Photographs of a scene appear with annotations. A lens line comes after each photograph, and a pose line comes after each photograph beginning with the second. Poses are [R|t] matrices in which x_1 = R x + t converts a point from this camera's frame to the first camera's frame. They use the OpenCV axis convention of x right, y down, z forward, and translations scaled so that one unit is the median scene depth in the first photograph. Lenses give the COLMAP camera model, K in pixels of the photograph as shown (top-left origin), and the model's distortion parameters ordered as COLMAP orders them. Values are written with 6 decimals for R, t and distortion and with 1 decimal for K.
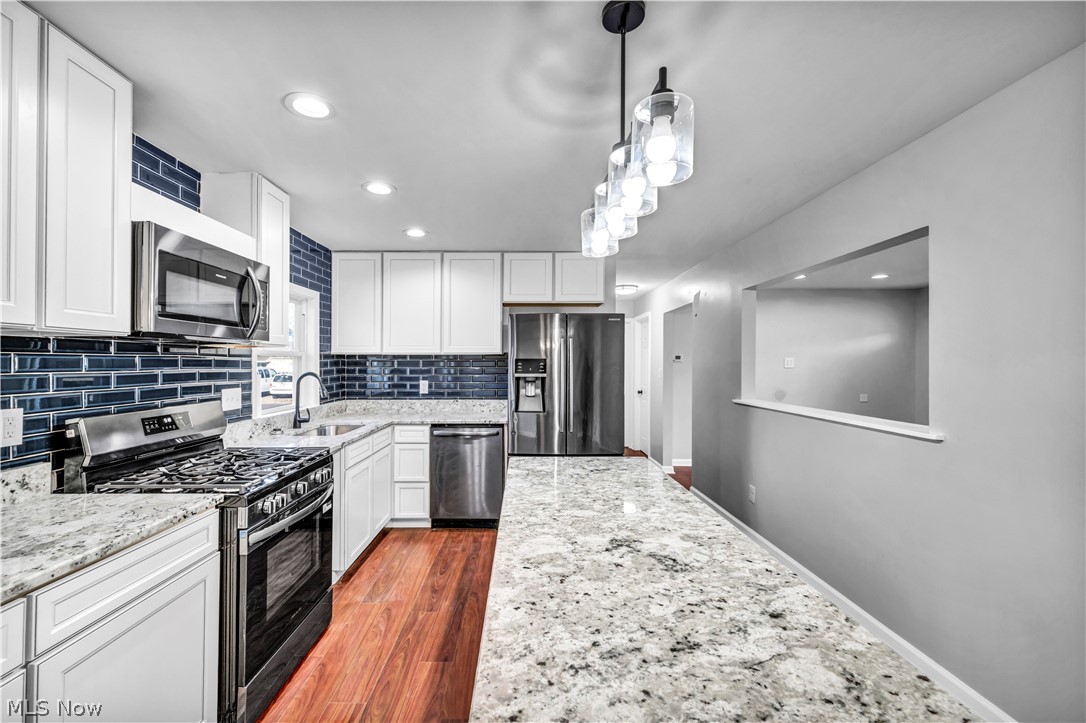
lens RADIAL K [[442.0, 0, 529.4], [0, 442.0, 361.9], [0, 0, 1]] dist [-0.001507, -0.000288]
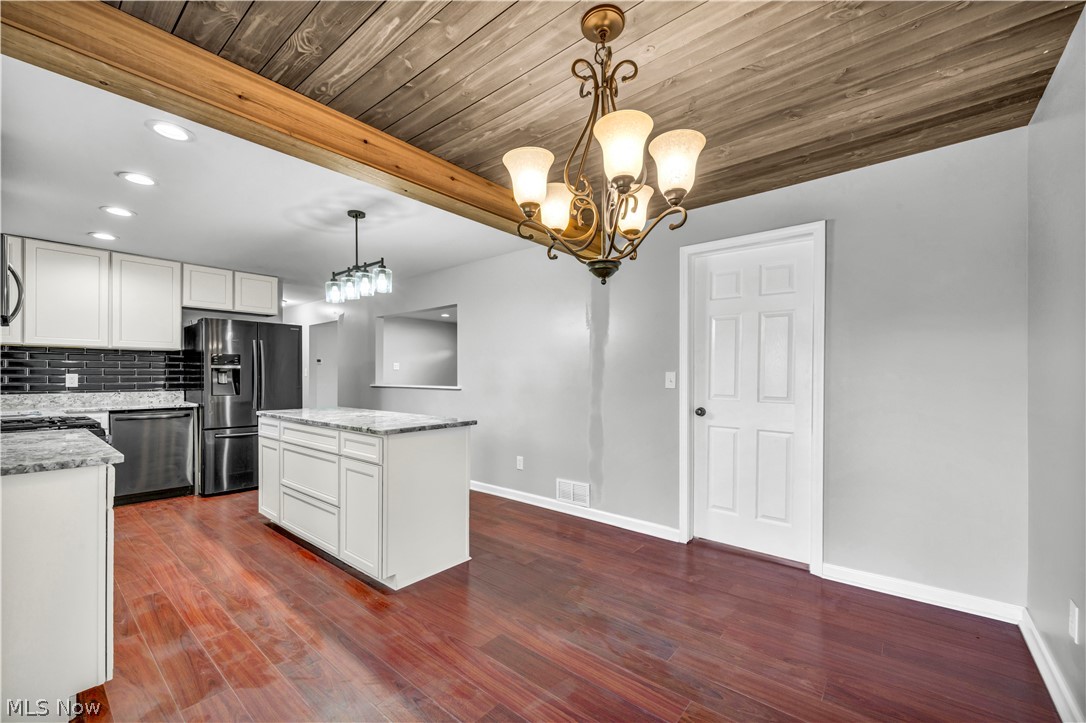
lens RADIAL K [[442.0, 0, 540.1], [0, 442.0, 376.6], [0, 0, 1]] dist [-0.001507, -0.000288]
pose [[0.644282, 0.000046, 0.764788, -0.369478], [-0.002444, 0.999995, 0.001999, 0.050380], [-0.764784, -0.003158, 0.644279, -0.510032]]
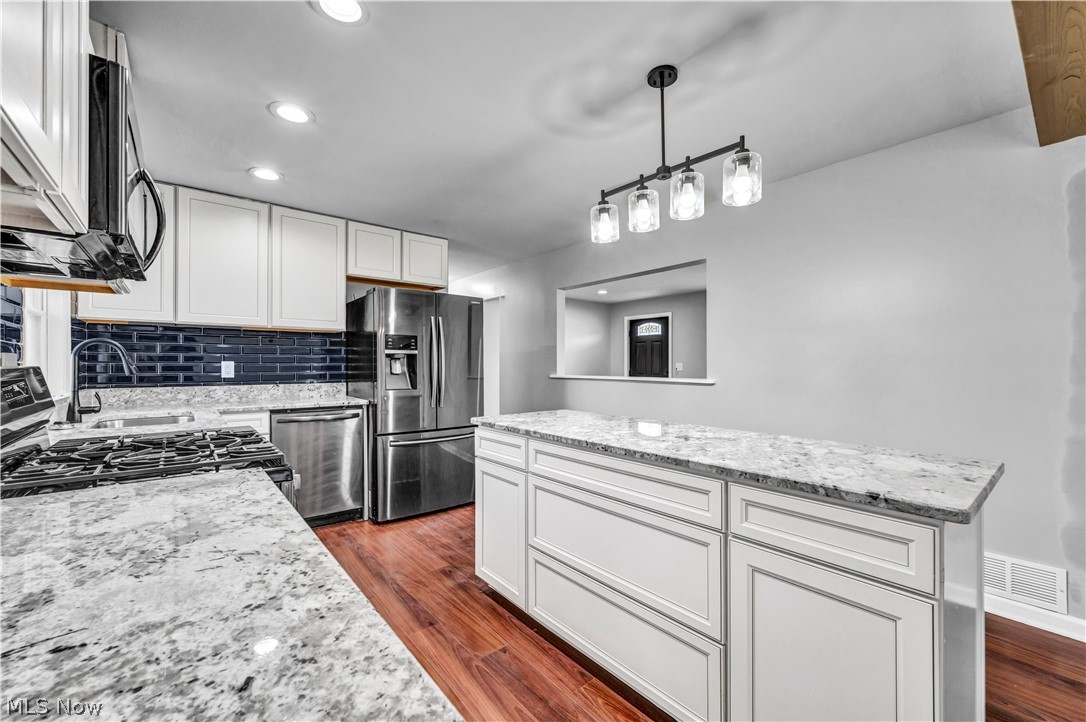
lens RADIAL K [[437.0, 0, 537.3], [0, 437.0, 365.6], [0, 0, 1]] dist [-0.003003, 0.000240]
pose [[0.776571, -0.000390, 0.630030, -0.348664], [-0.002539, 0.999990, 0.003748, 0.052630], [-0.630025, -0.004511, 0.776562, 0.051866]]
